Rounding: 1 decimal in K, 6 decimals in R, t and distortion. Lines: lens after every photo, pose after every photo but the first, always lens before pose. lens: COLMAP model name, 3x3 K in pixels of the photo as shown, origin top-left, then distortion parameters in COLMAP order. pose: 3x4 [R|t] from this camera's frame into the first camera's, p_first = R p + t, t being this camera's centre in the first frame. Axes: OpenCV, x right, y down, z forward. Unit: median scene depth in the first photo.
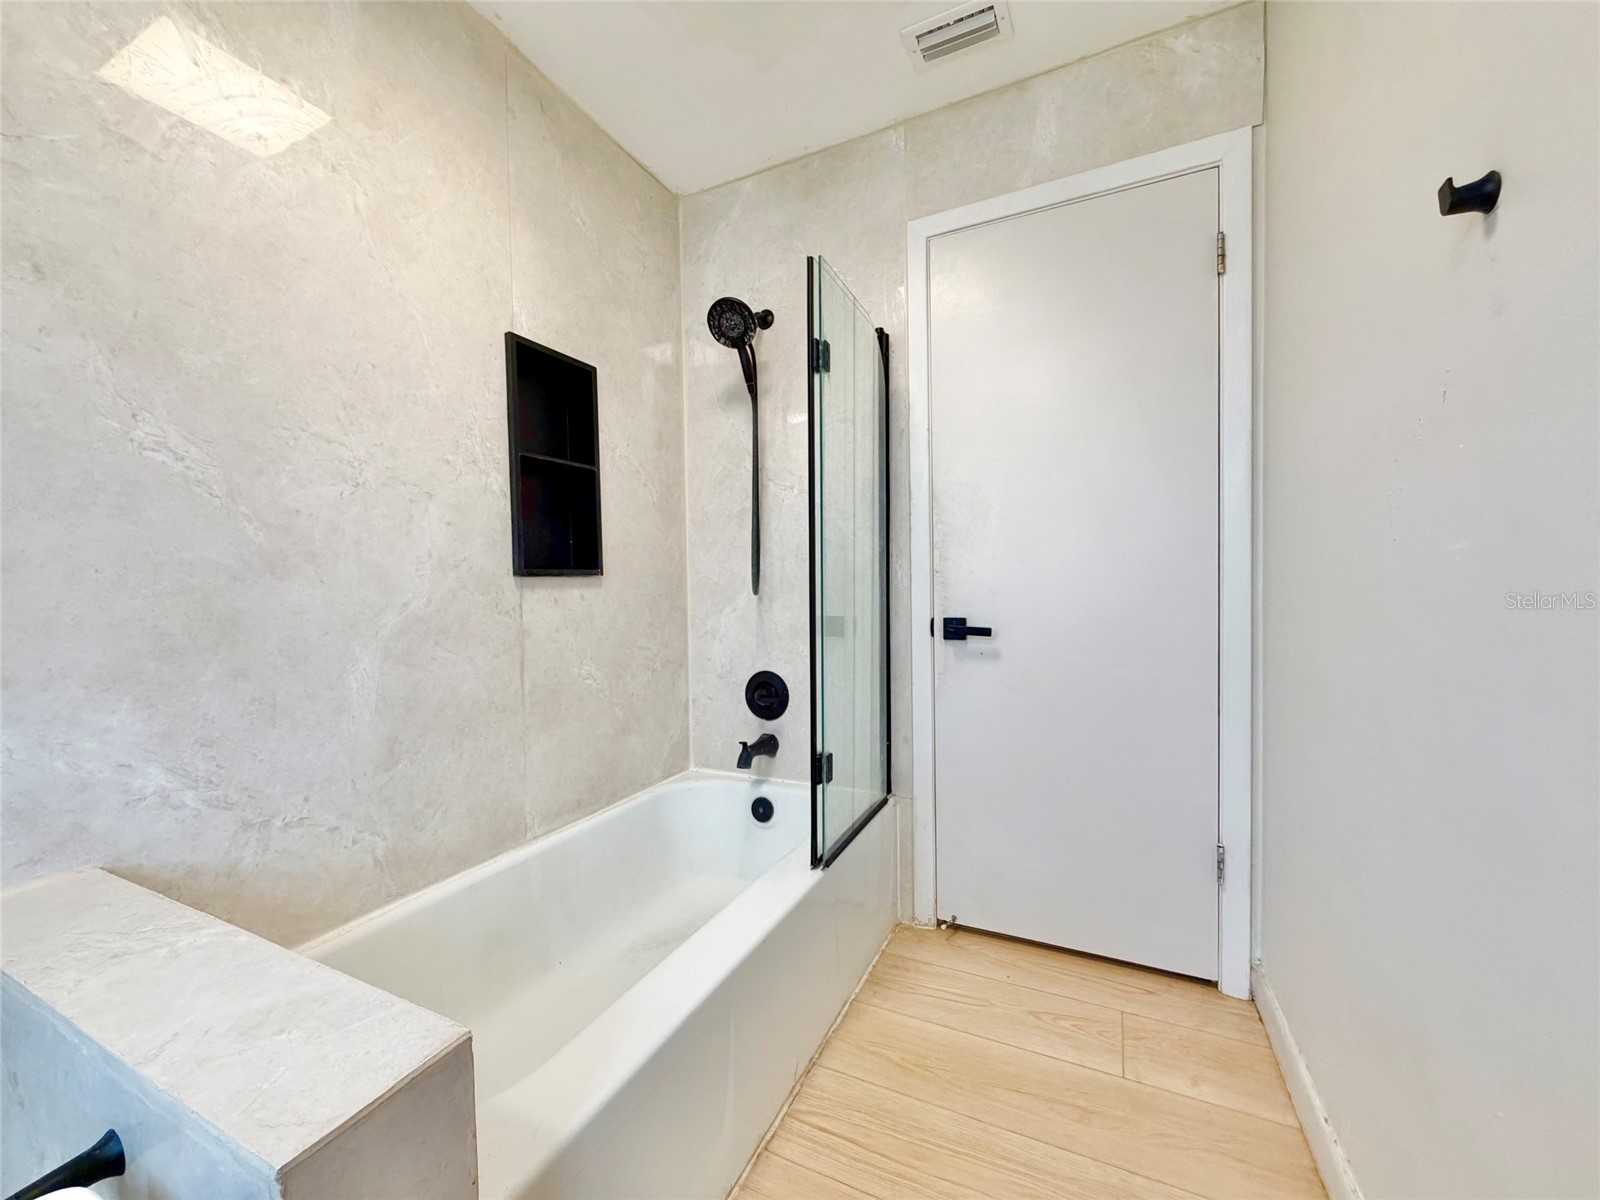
lens RADIAL K [[639.9, 0, 795.6], [0, 639.9, 602.3], [0, 0, 1]] dist [0.000006, 0.000288]
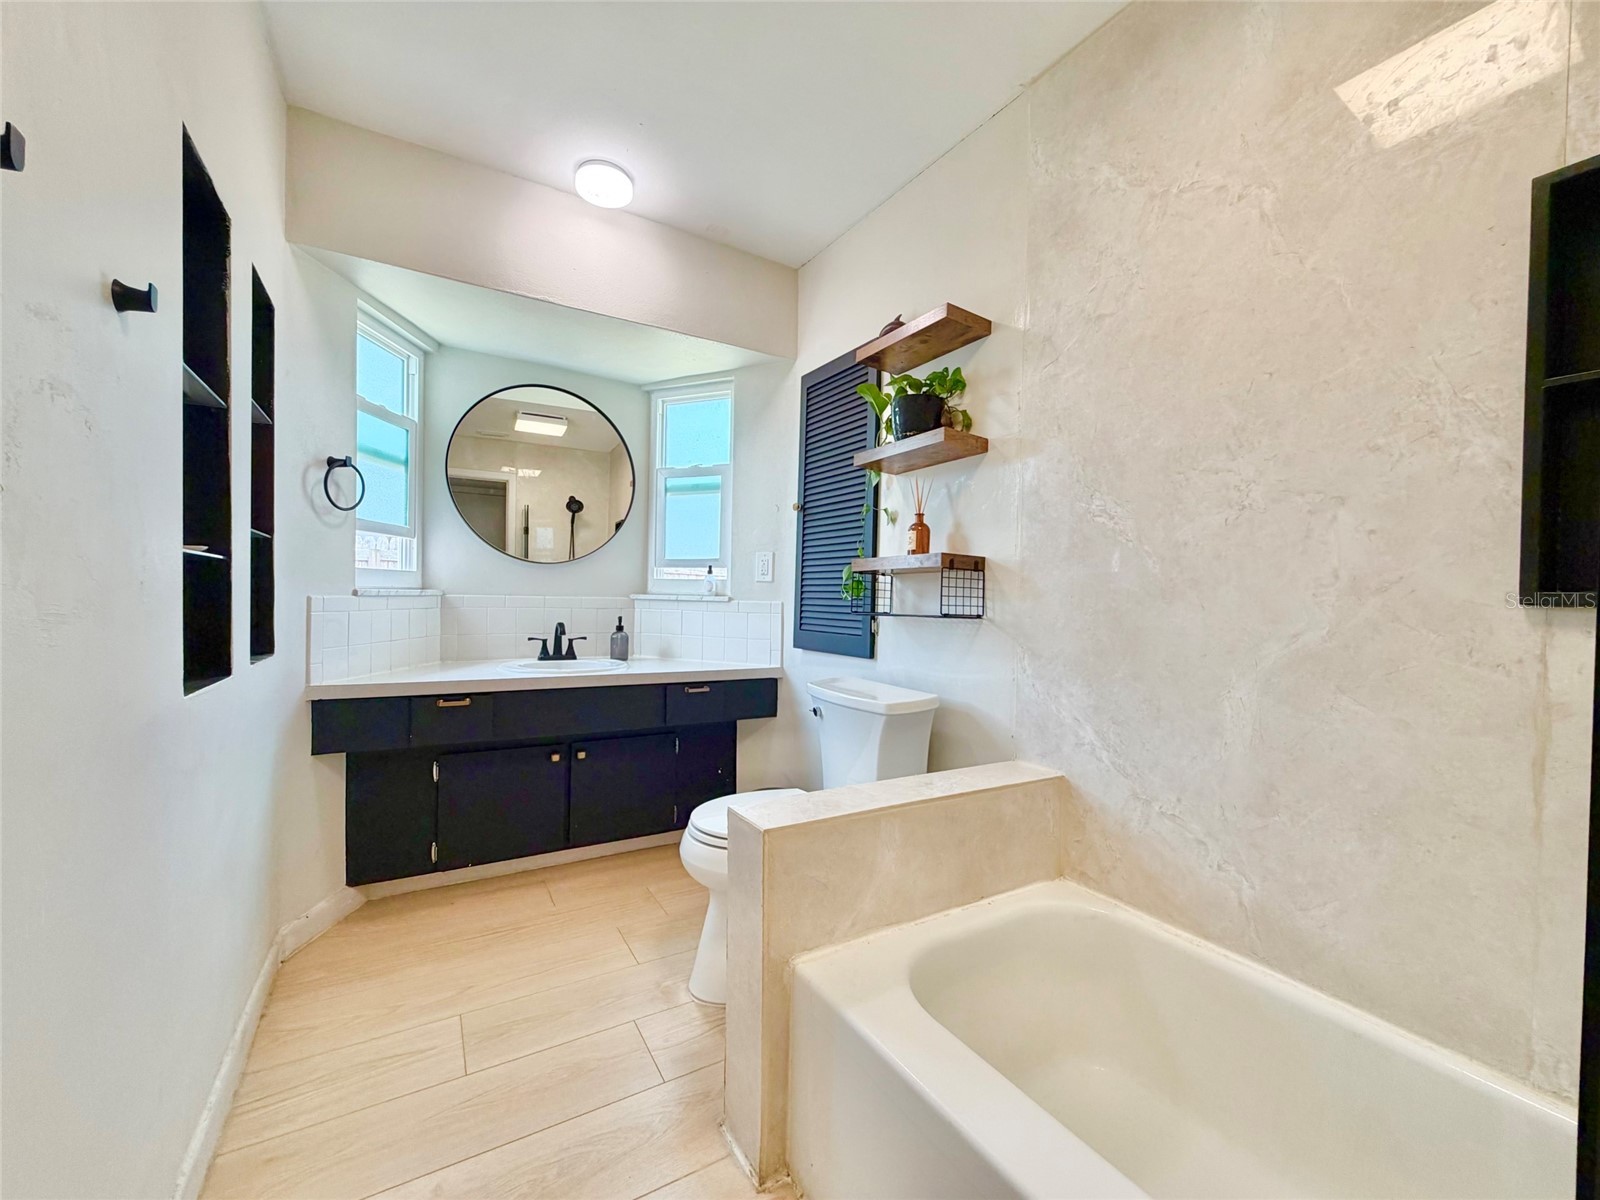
lens RADIAL K [[639.9, 0, 795.6], [0, 639.9, 602.3], [0, 0, 1]] dist [0.000006, 0.000288]
pose [[-0.546753, 0.015508, -0.837151, 0.481460], [-0.031586, 0.998735, 0.039130, -0.054944], [0.836698, 0.047837, -0.545571, 0.932126]]
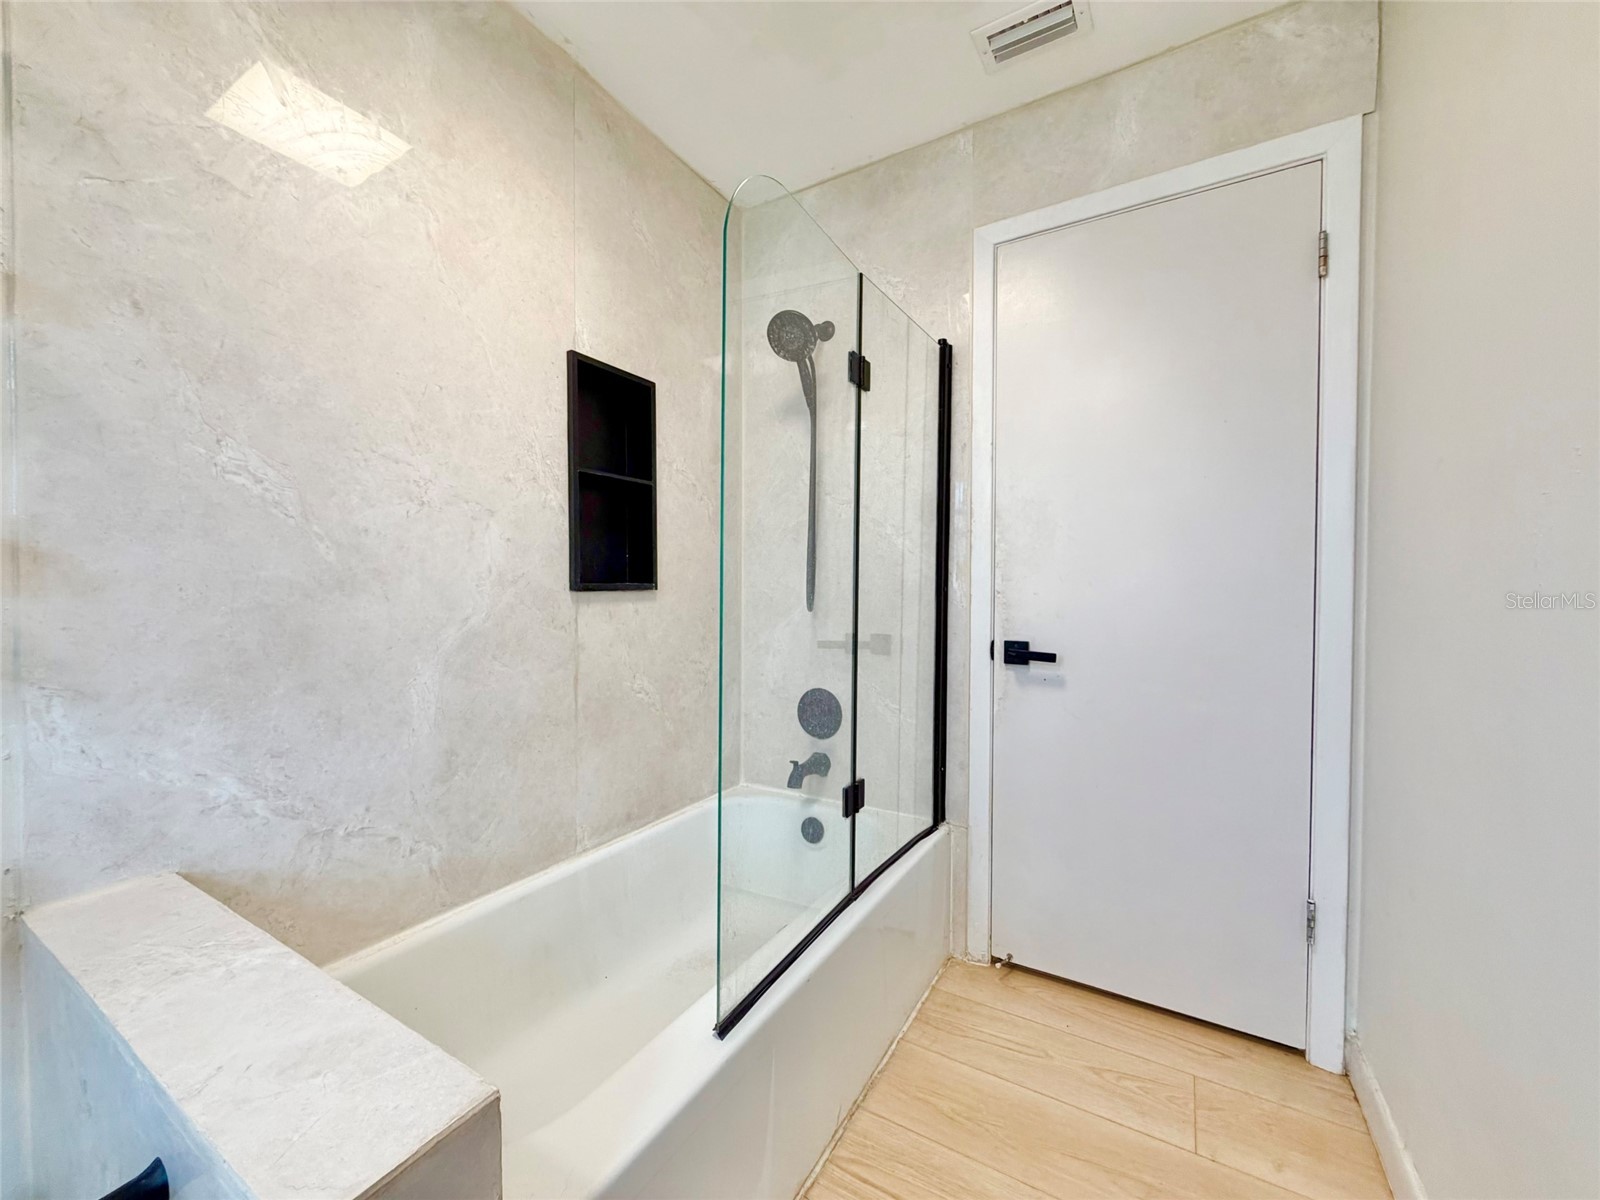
lens RADIAL K [[639.9, 0, 795.6], [0, 639.9, 602.3], [0, 0, 1]] dist [0.000006, 0.000288]
pose [[0.995941, 0.020856, -0.087563, 0.003952], [-0.021361, 0.999760, -0.004835, -0.031658], [0.087441, 0.006685, 0.996147, 0.029675]]
